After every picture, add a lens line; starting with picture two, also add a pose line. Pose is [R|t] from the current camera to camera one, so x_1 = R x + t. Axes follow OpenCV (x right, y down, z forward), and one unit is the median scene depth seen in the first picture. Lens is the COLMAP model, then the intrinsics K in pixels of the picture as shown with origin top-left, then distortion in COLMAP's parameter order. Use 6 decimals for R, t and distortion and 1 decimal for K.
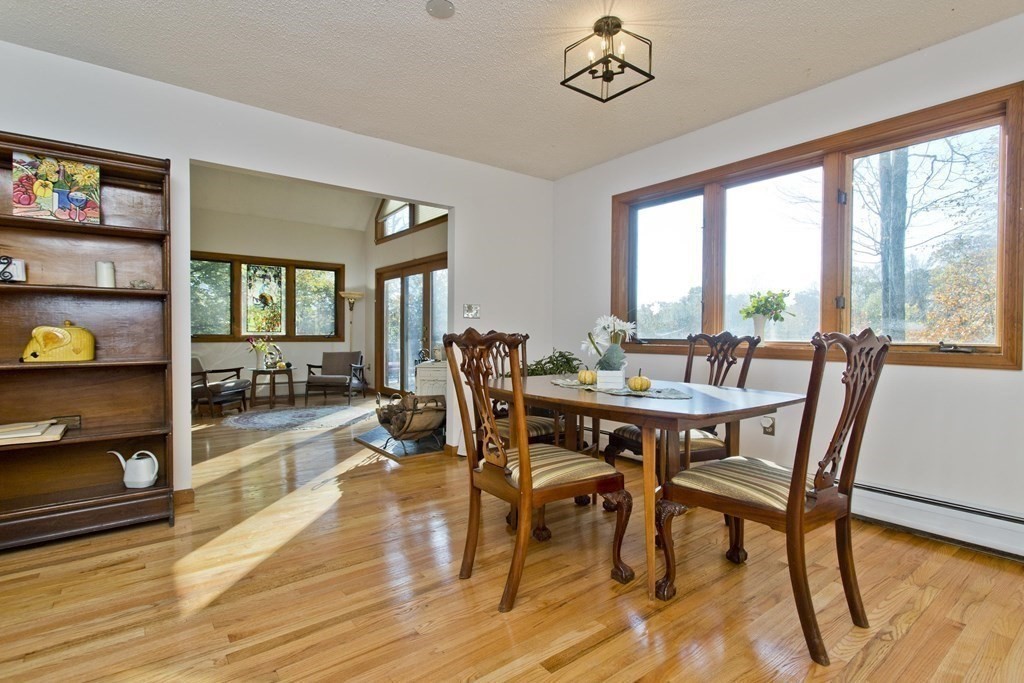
lens RADIAL K [[496.1, 0, 510.6], [0, 496.1, 338.6], [0, 0, 1]] dist [0.003109, 0.000953]
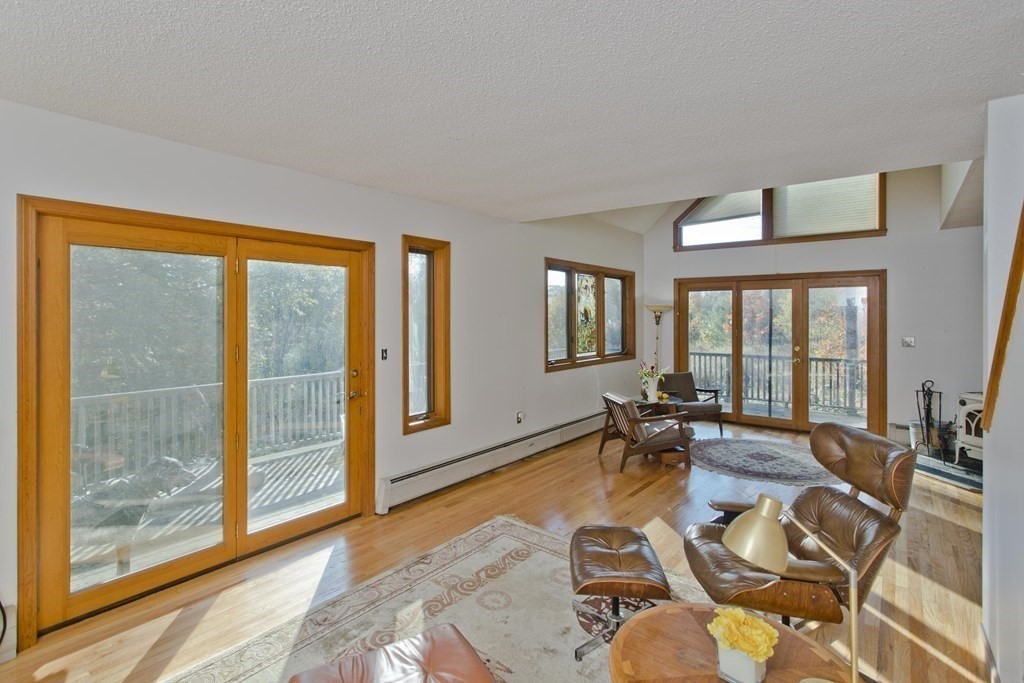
lens RADIAL K [[493.8, 0, 513.6], [0, 493.8, 315.8], [0, 0, 1]] dist [0.000238, 0.000098]
pose [[0.968432, -0.003379, 0.249256, -0.822381], [0.006431, 0.999914, -0.011430, -0.066416], [-0.249196, 0.012672, 0.968370, 0.206759]]
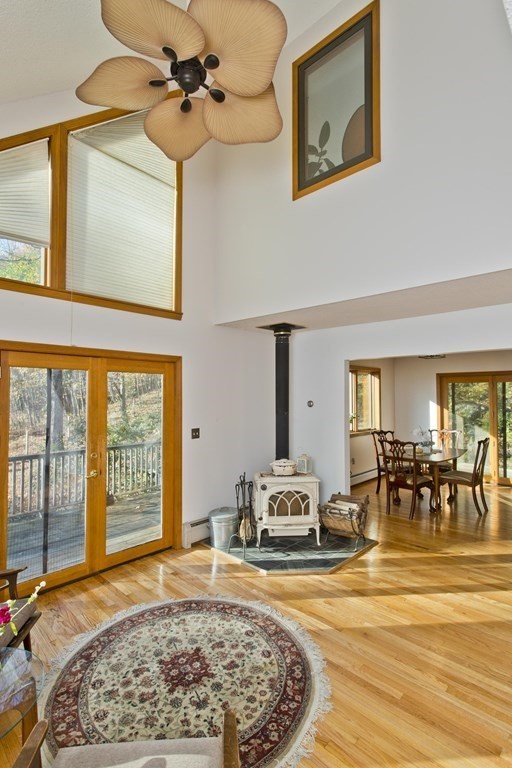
lens RADIAL K [[379.6, 0, 258.0], [0, 379.6, 384.5], [0, 0, 1]] dist [0.001545, 0.000493]
pose [[-0.164544, 0.020148, 0.986164, -0.627595], [0.009423, 0.999778, -0.018854, -0.091831], [-0.986325, 0.006191, -0.164697, 0.776671]]
